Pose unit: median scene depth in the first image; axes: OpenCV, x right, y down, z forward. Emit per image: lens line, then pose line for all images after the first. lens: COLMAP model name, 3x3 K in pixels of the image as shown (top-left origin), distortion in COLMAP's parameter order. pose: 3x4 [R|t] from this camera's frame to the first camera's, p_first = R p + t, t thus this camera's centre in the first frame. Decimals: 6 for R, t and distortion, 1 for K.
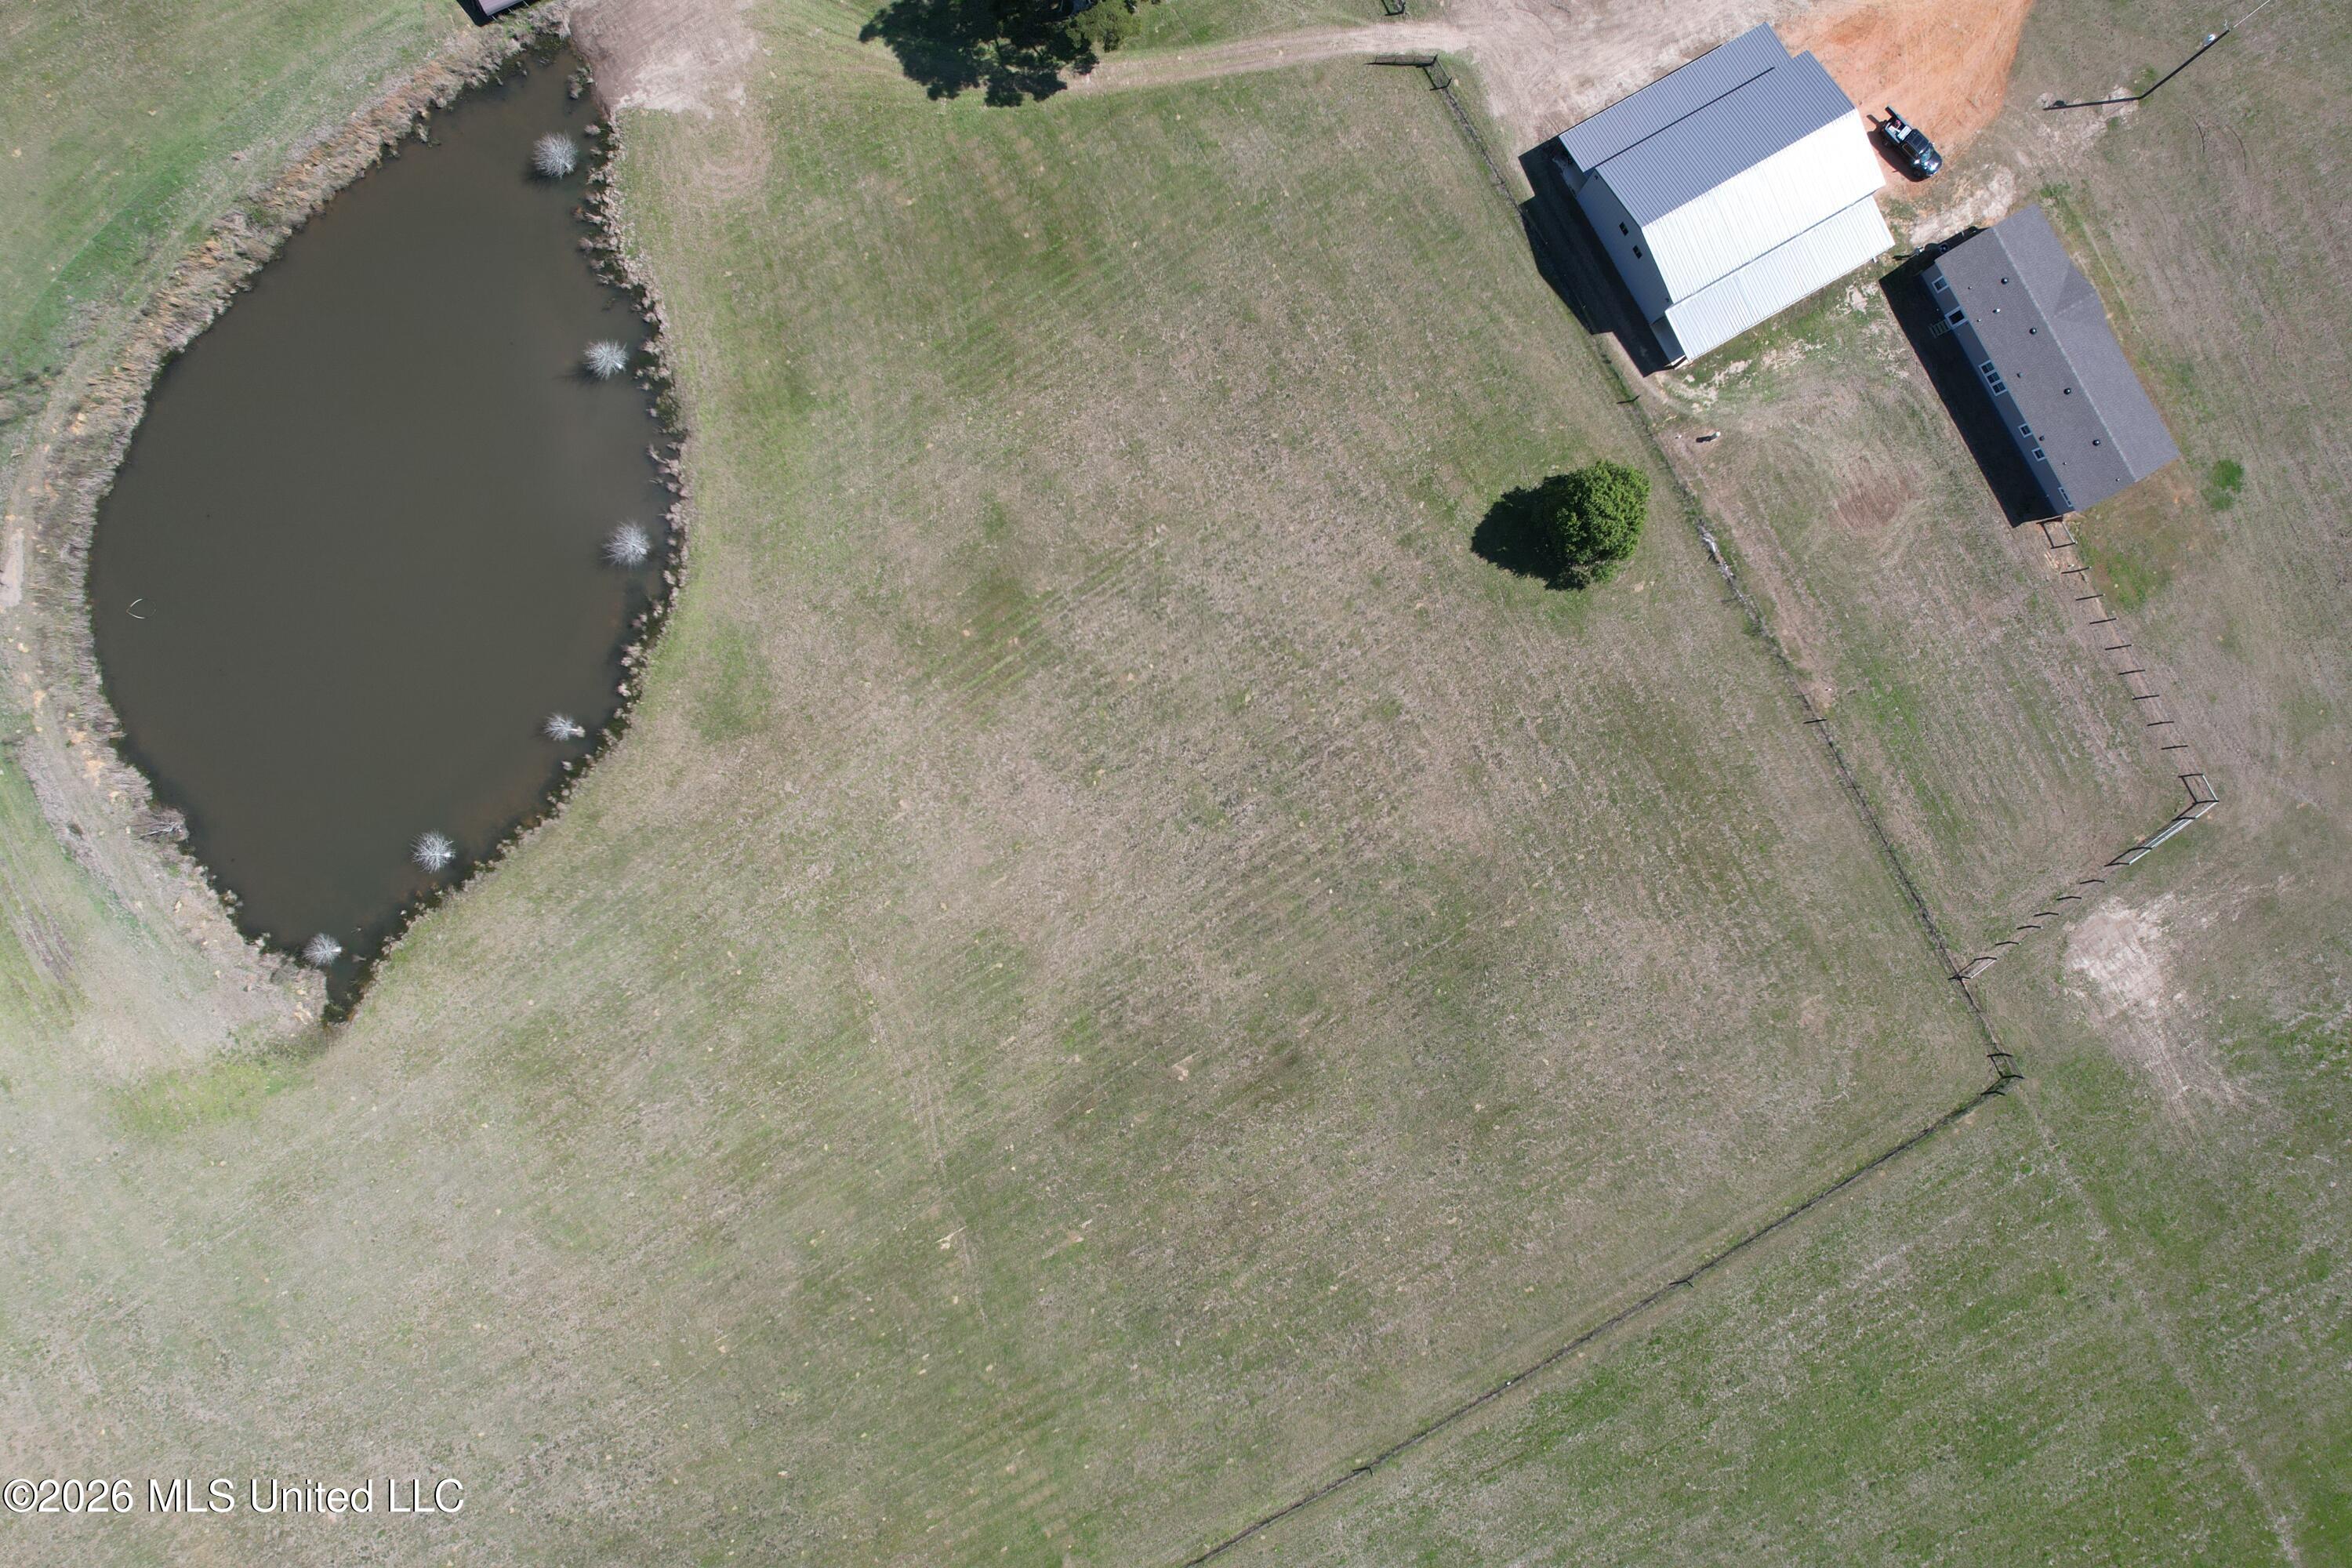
lens RADIAL K [[1509.0, 0, 1183.1], [0, 1509.0, 775.1], [0, 0, 1]] dist [-0.079221, 0.074396]
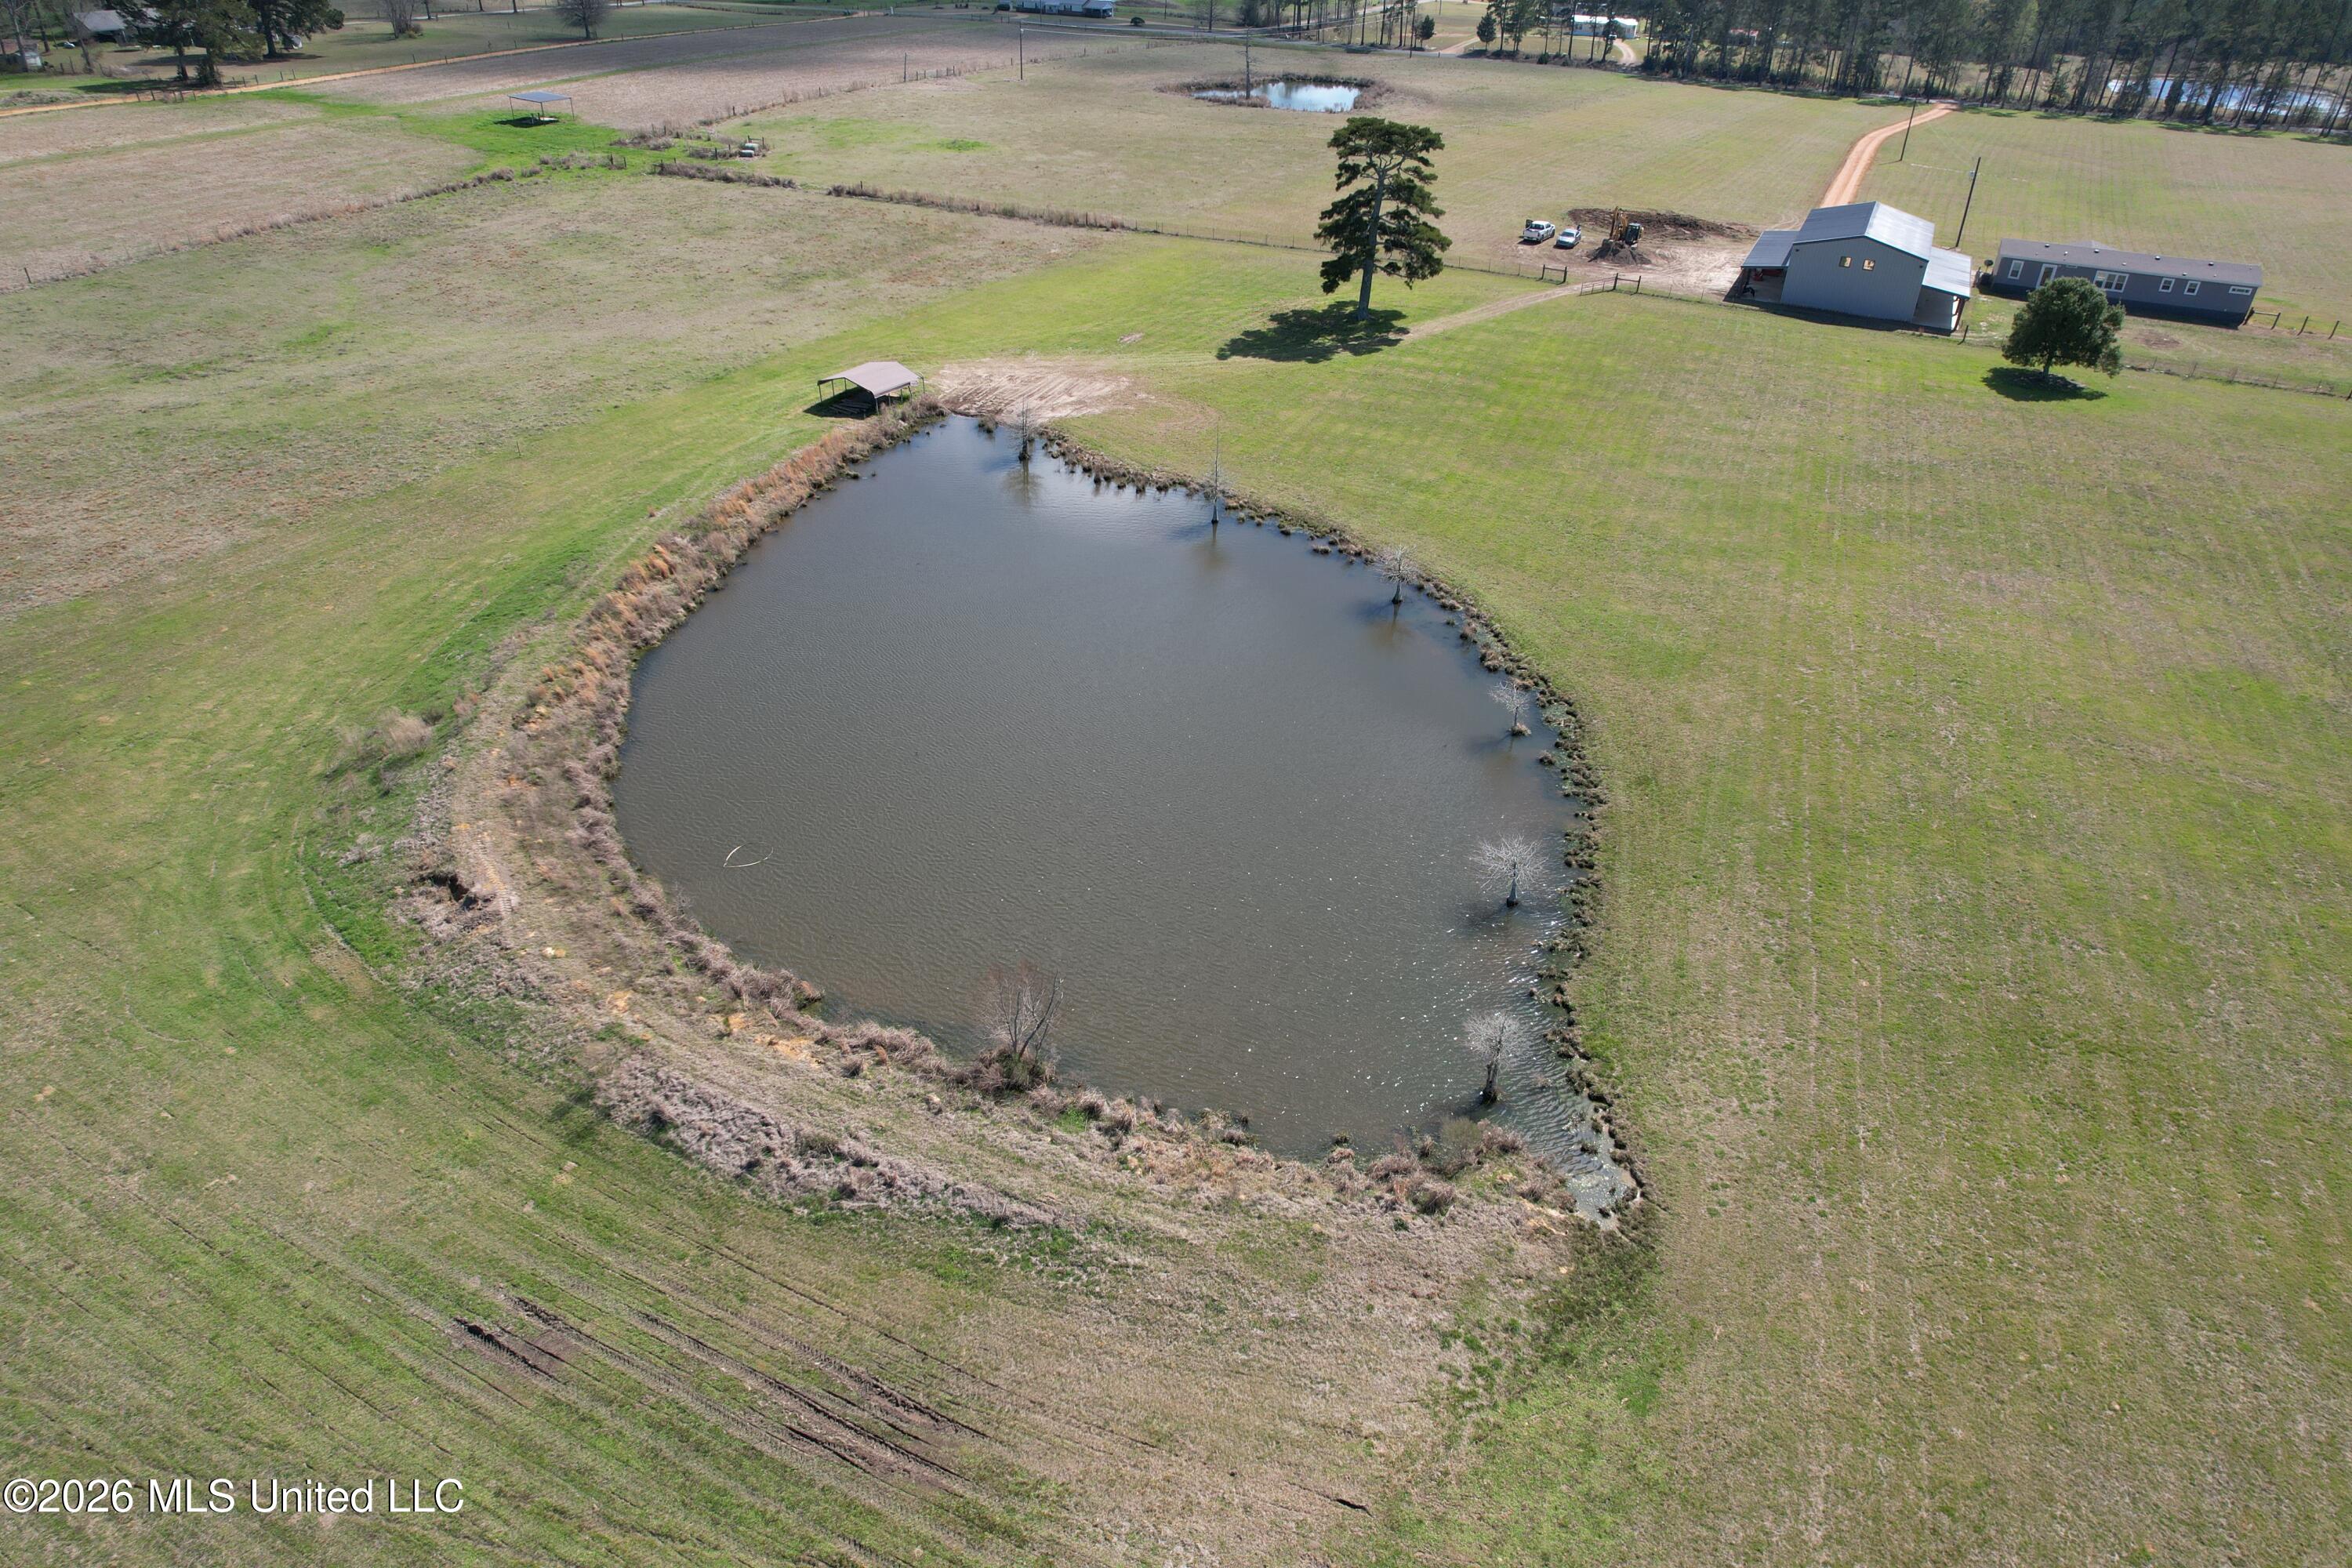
lens RADIAL K [[1509.0, 0, 1183.1], [0, 1509.0, 775.1], [0, 0, 1]] dist [-0.079221, 0.074396]
pose [[0.818898, -0.295321, 0.492129, -0.826748], [0.573665, 0.447664, -0.685934, 0.322464], [-0.017738, 0.844028, 0.536006, 0.689167]]
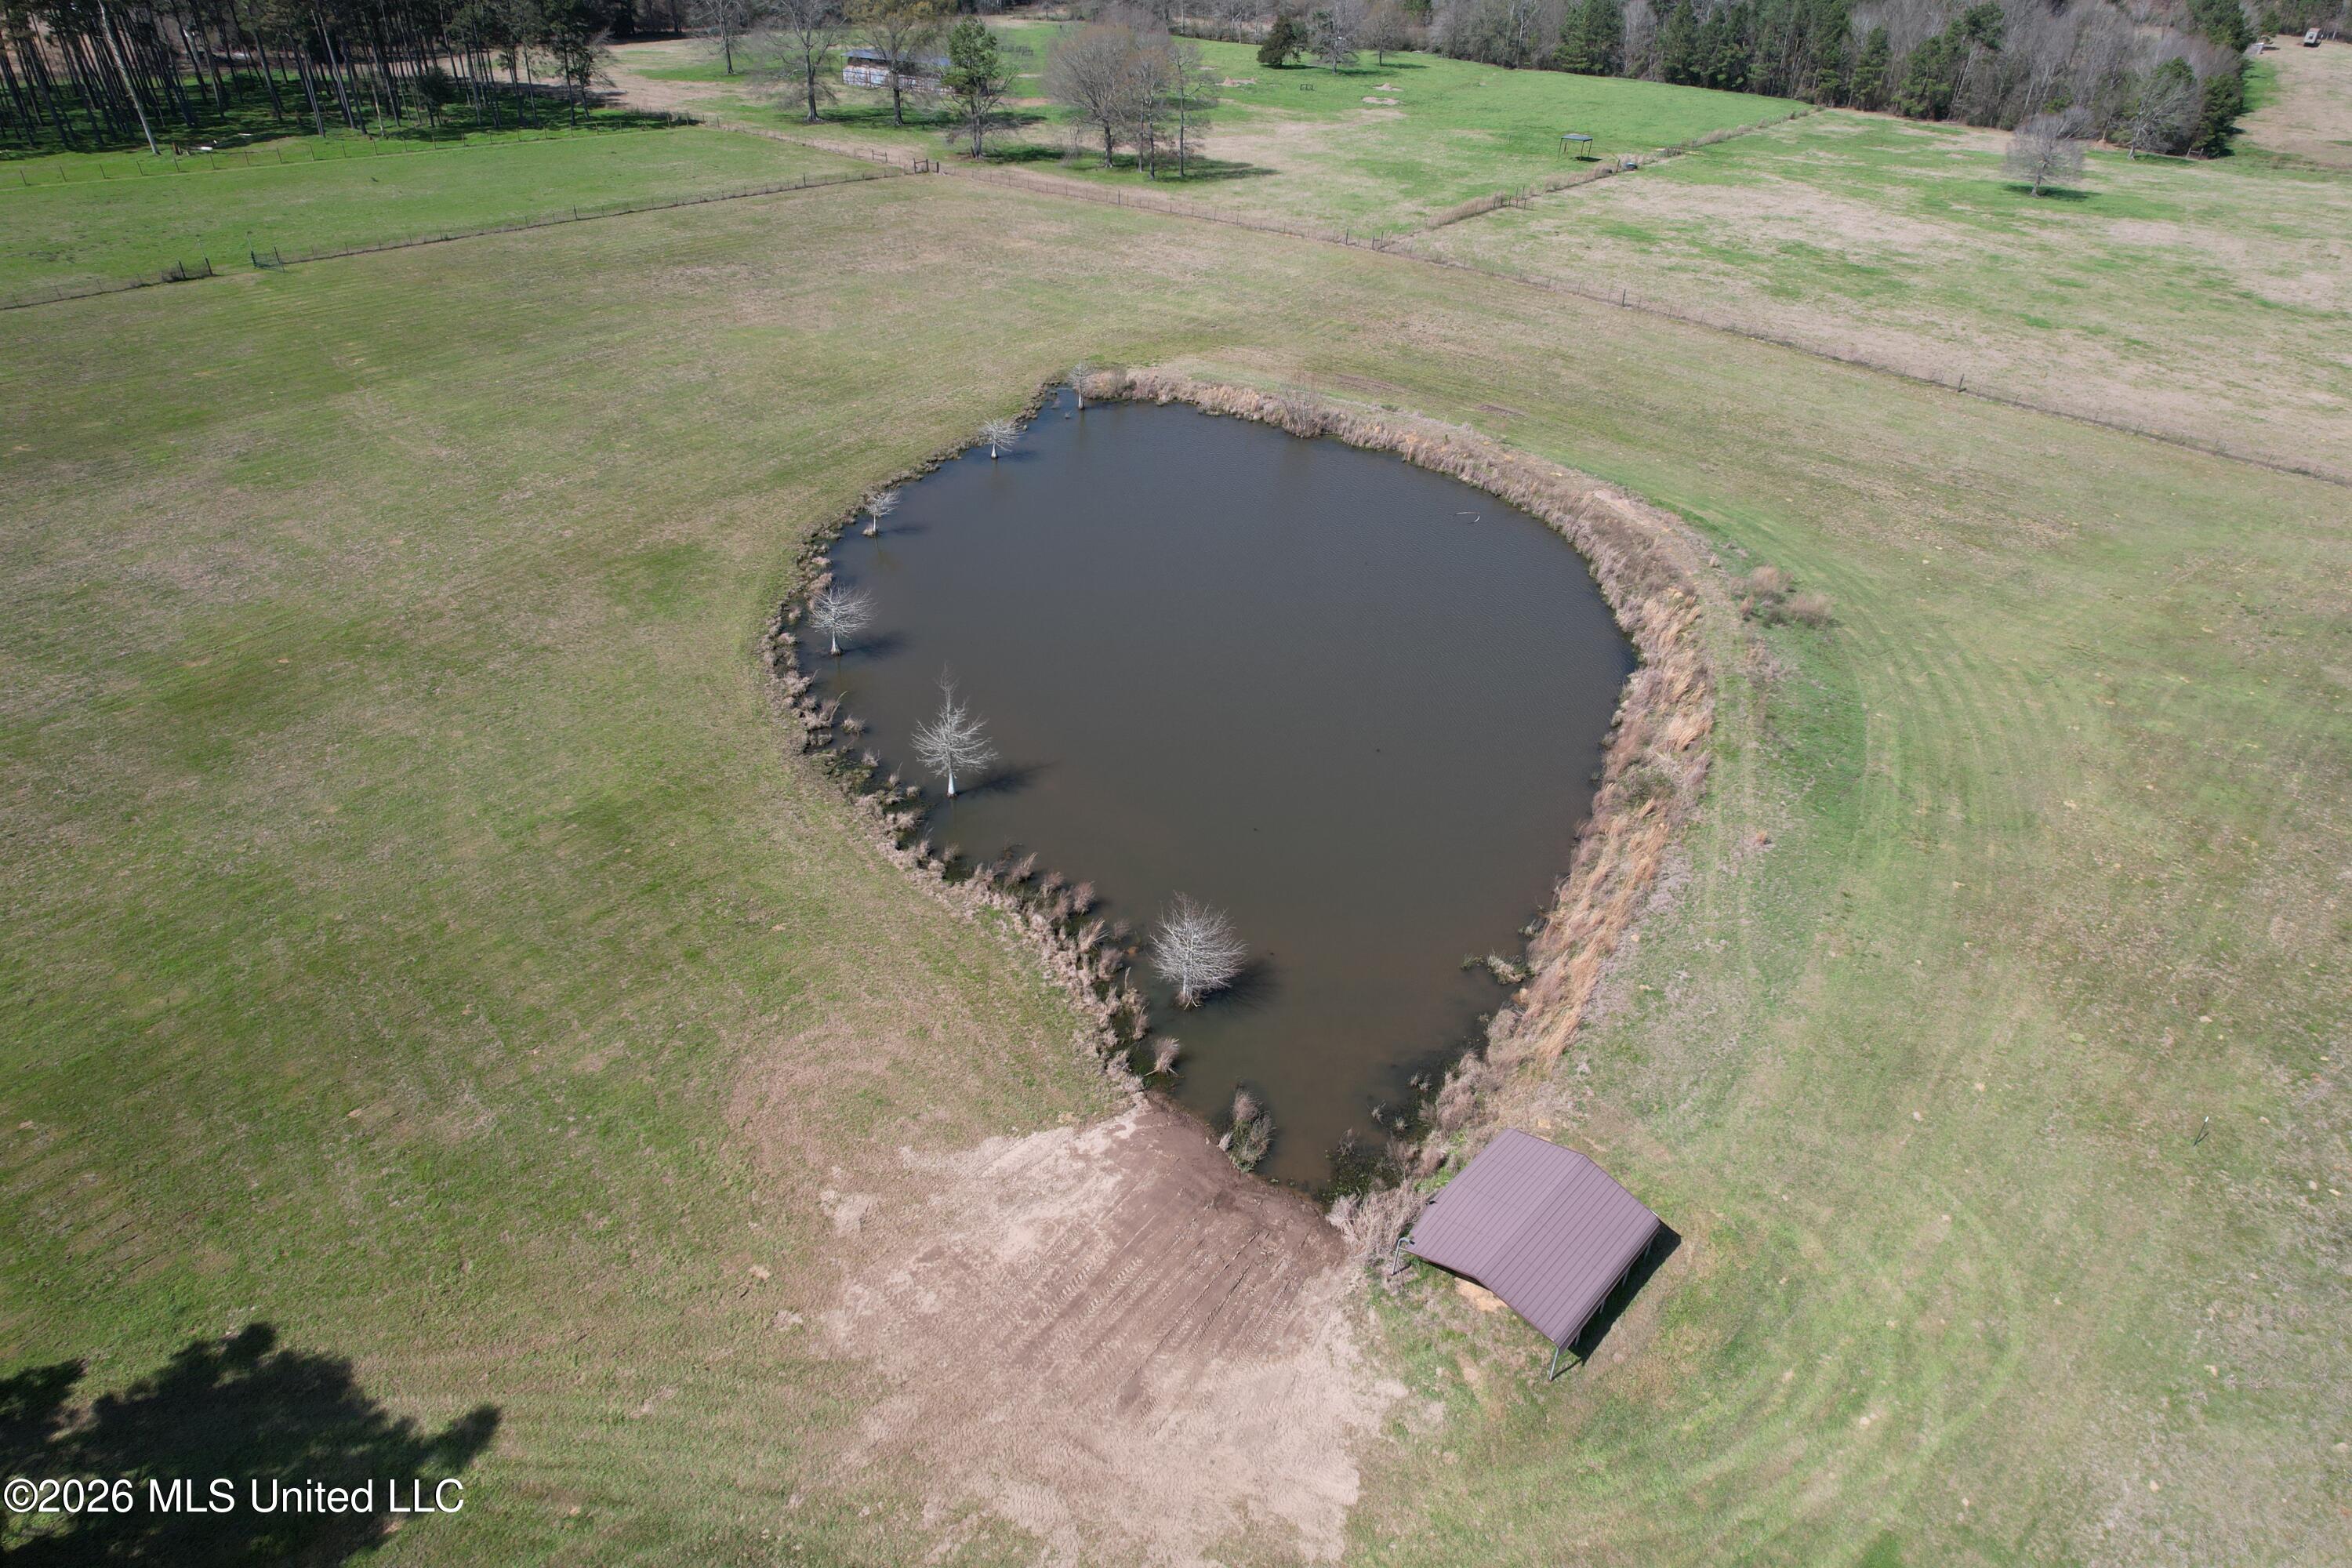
lens RADIAL K [[1509.0, 0, 1183.1], [0, 1509.0, 775.1], [0, 0, 1]] dist [-0.079221, 0.074396]
pose [[-0.921866, 0.168309, -0.349049, -0.265609], [-0.385171, -0.496782, 0.777721, -0.736132], [-0.042504, 0.851399, 0.522794, 0.704857]]
